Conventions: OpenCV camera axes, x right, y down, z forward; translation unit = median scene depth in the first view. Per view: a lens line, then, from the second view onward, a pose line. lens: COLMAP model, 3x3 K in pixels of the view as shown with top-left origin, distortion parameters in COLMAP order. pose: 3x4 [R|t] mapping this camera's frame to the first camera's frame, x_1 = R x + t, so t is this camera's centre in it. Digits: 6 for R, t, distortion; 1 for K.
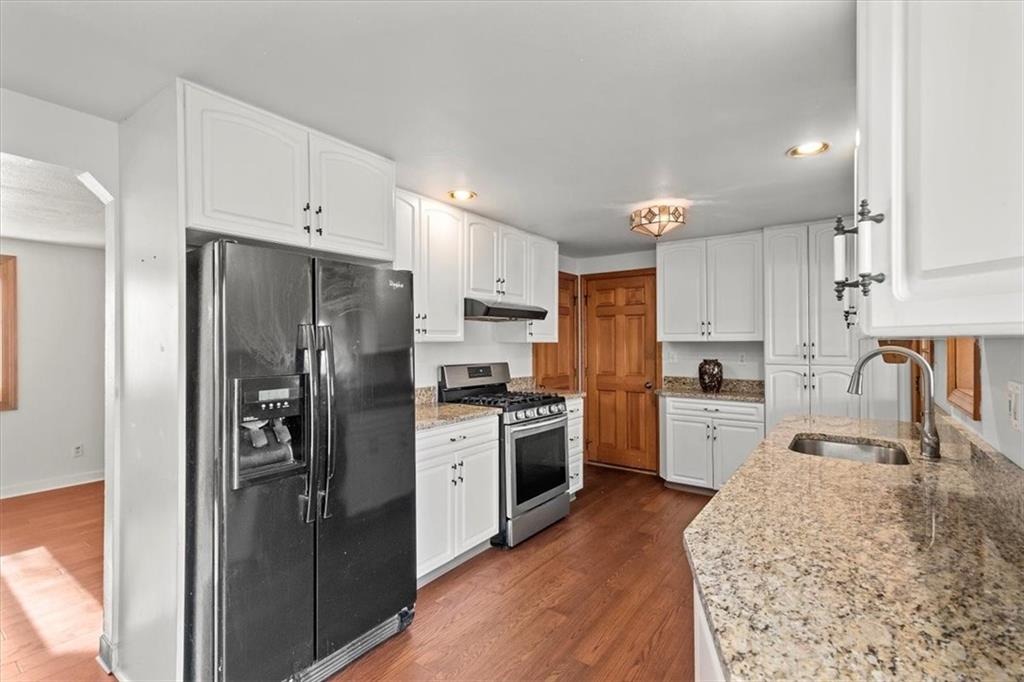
lens RADIAL K [[460.0, 0, 512.0], [0, 460.0, 341.0], [0, 0, 1]] dist [0.010501, -0.000019]
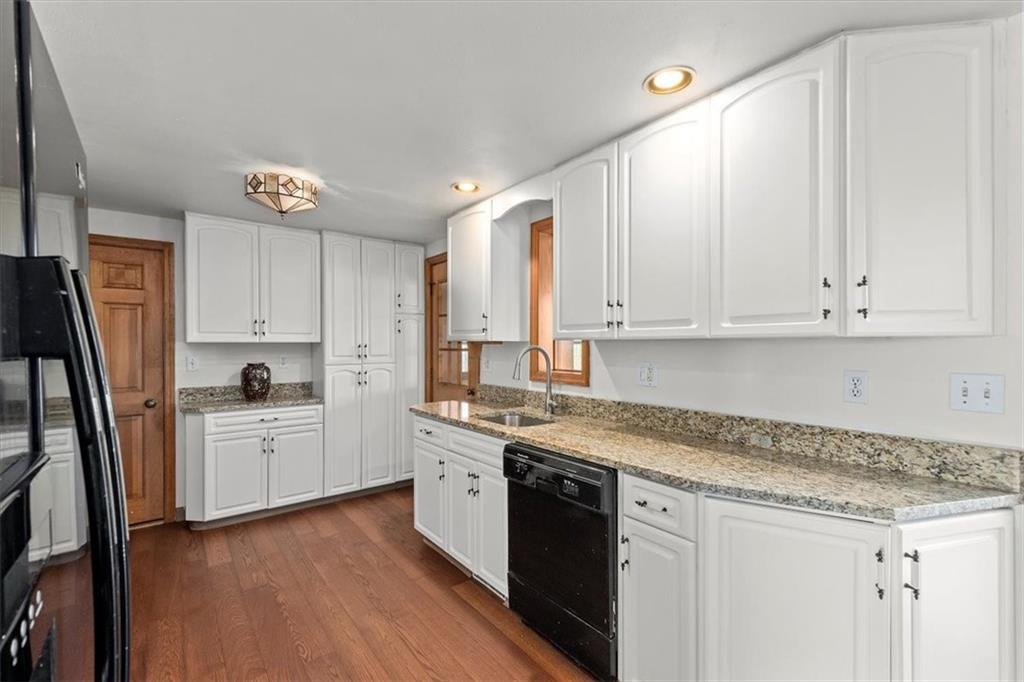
lens RADIAL K [[445.3, 0, 518.3], [0, 445.3, 343.8], [0, 0, 1]] dist [0.014091, -0.000481]
pose [[0.270039, 0.003926, 0.962841, -0.302060], [-0.002023, 0.999992, -0.003510, 0.006029], [-0.962847, -0.001000, 0.270045, 0.342962]]
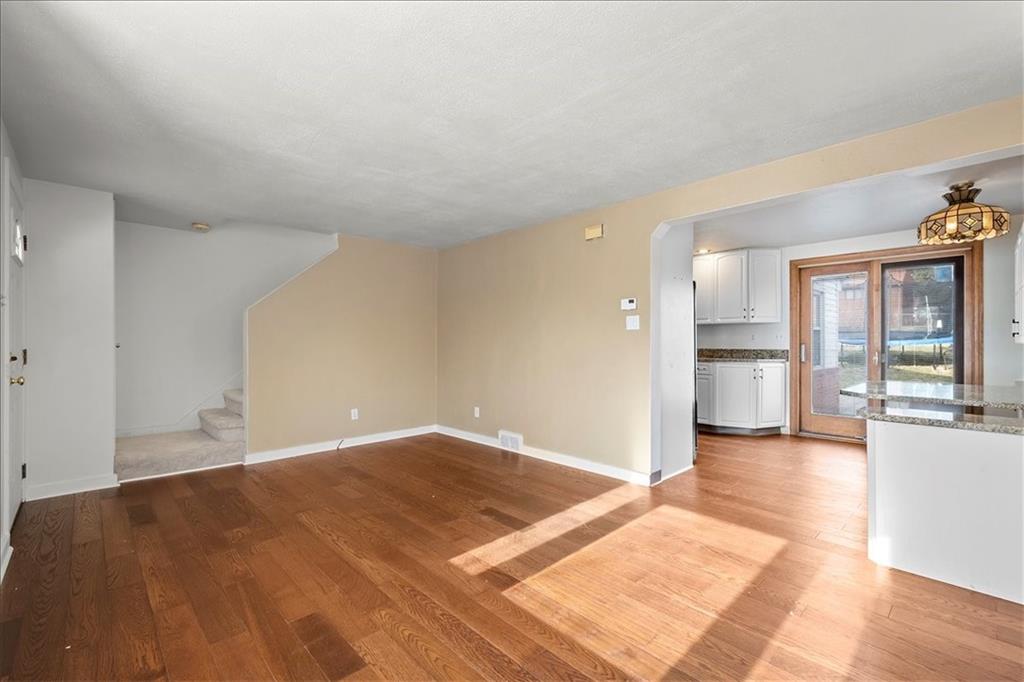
lens RADIAL K [[445.3, 0, 518.3], [0, 445.3, 343.8], [0, 0, 1]] dist [0.014091, -0.000481]
pose [[0.171219, 0.001795, 0.985231, -1.512462], [-0.003507, 0.999993, -0.001212, 0.075059], [-0.985227, -0.003248, 0.171224, 0.697115]]
